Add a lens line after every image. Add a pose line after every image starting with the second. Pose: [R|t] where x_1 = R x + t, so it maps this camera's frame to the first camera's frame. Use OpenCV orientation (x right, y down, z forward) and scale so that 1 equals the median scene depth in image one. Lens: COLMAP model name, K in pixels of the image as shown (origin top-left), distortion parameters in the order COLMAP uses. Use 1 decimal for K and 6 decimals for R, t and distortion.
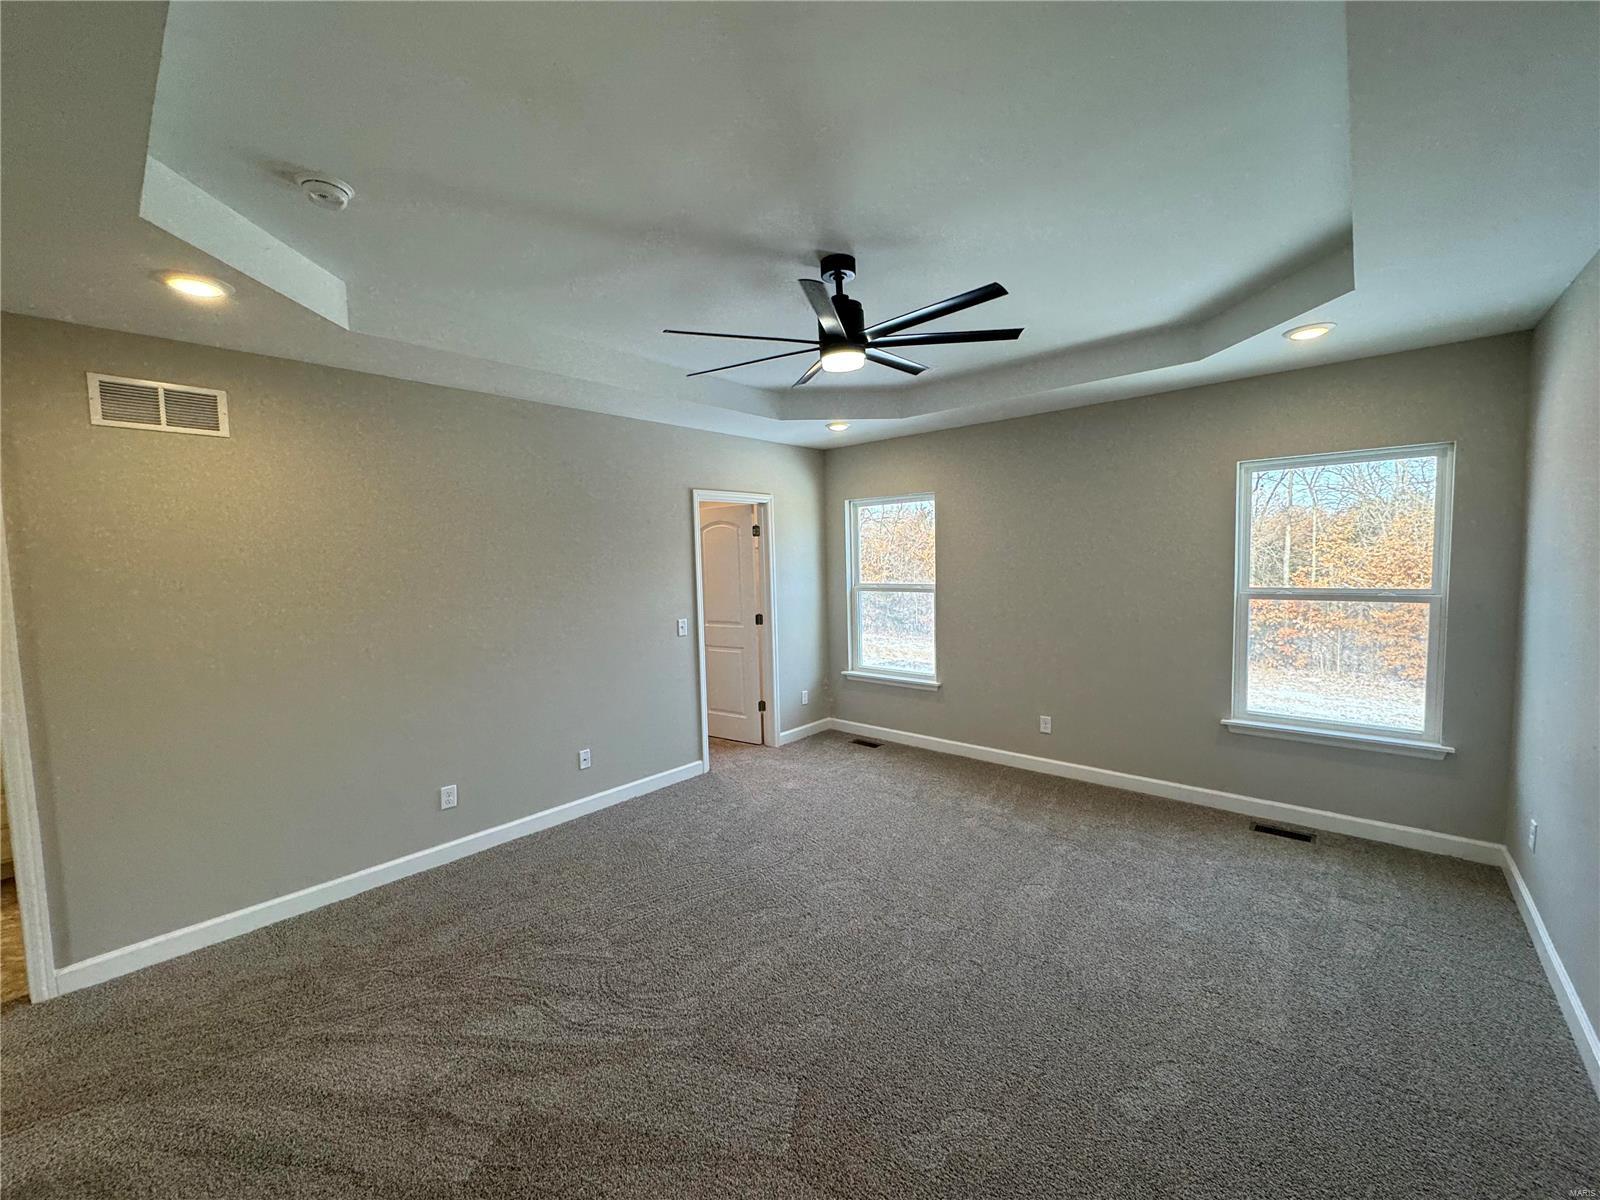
lens RADIAL K [[649.0, 0, 772.2], [0, 649.0, 602.2], [0, 0, 1]] dist [-0.000274, -0.000127]
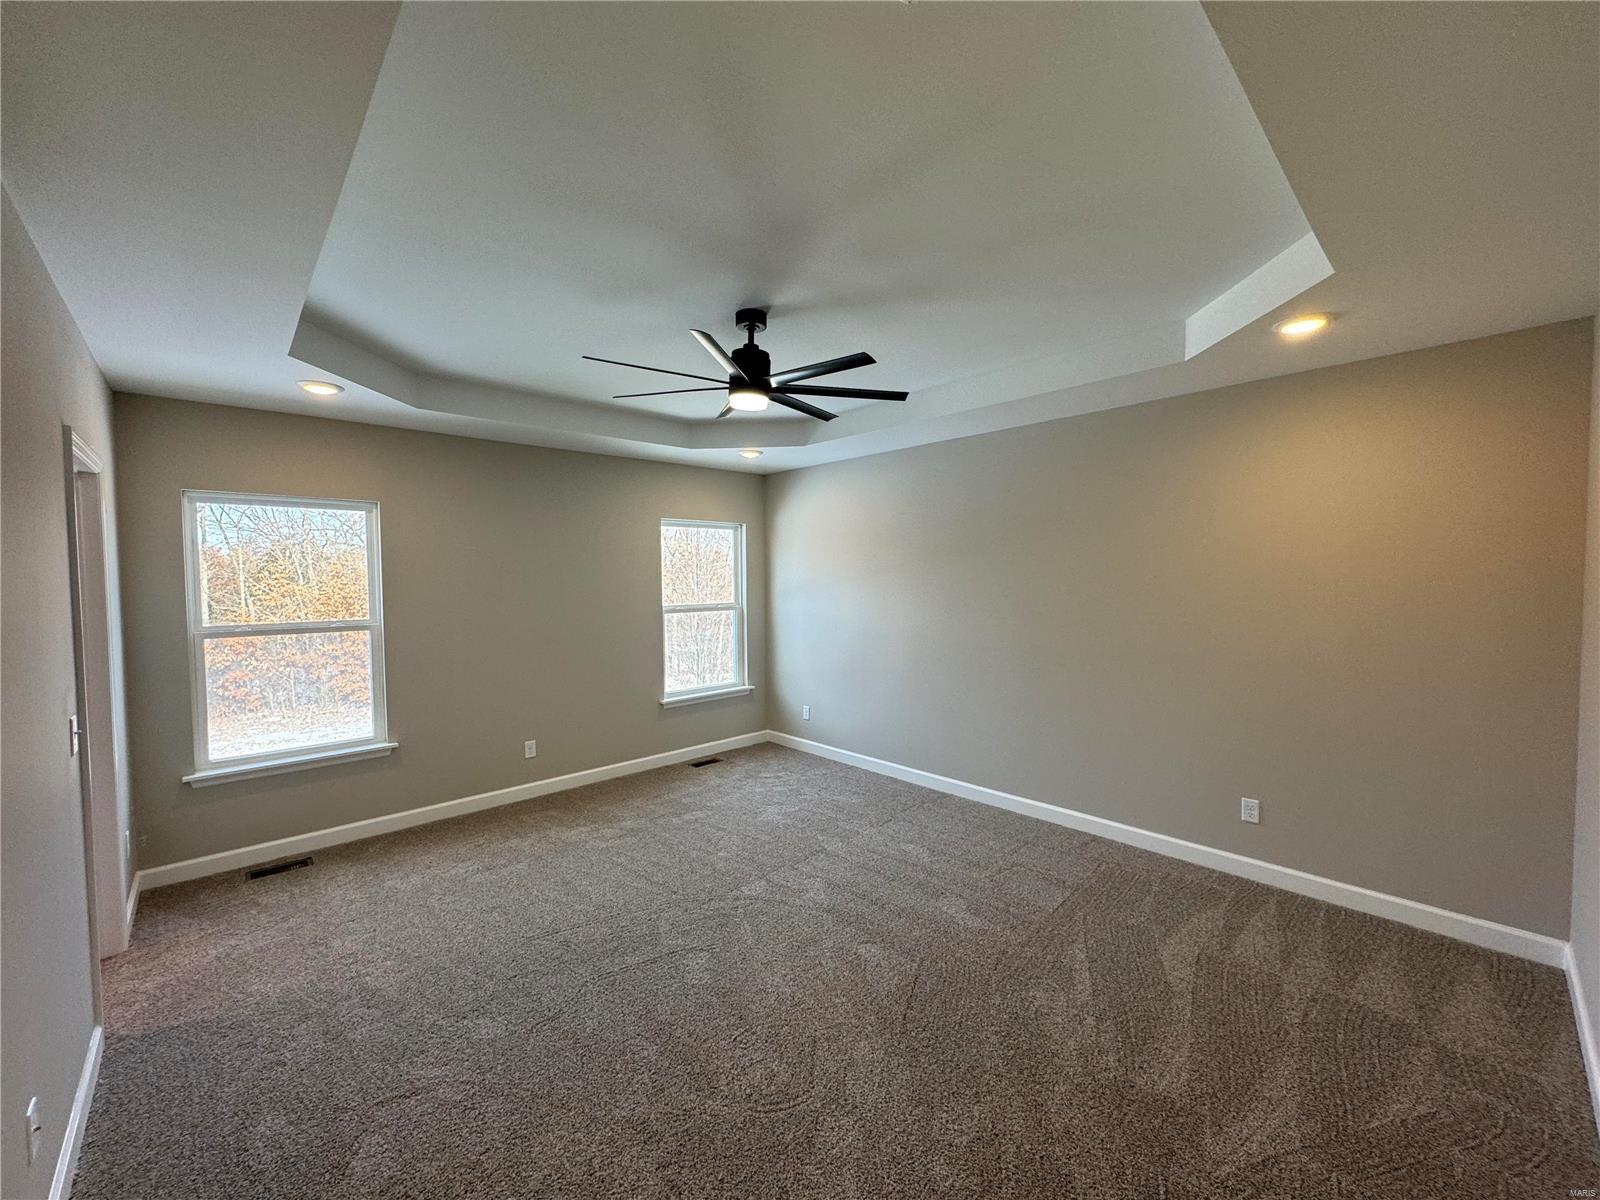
lens RADIAL K [[627.0, 0, 800.0], [0, 627.0, 600.0], [0, 0, 1]] dist [-0.000328, -0.000080]
pose [[0.069761, -0.014350, 0.997460, -0.448725], [0.076138, 0.997057, 0.009019, -0.017664], [-0.994654, 0.075315, 0.070648, 0.423972]]
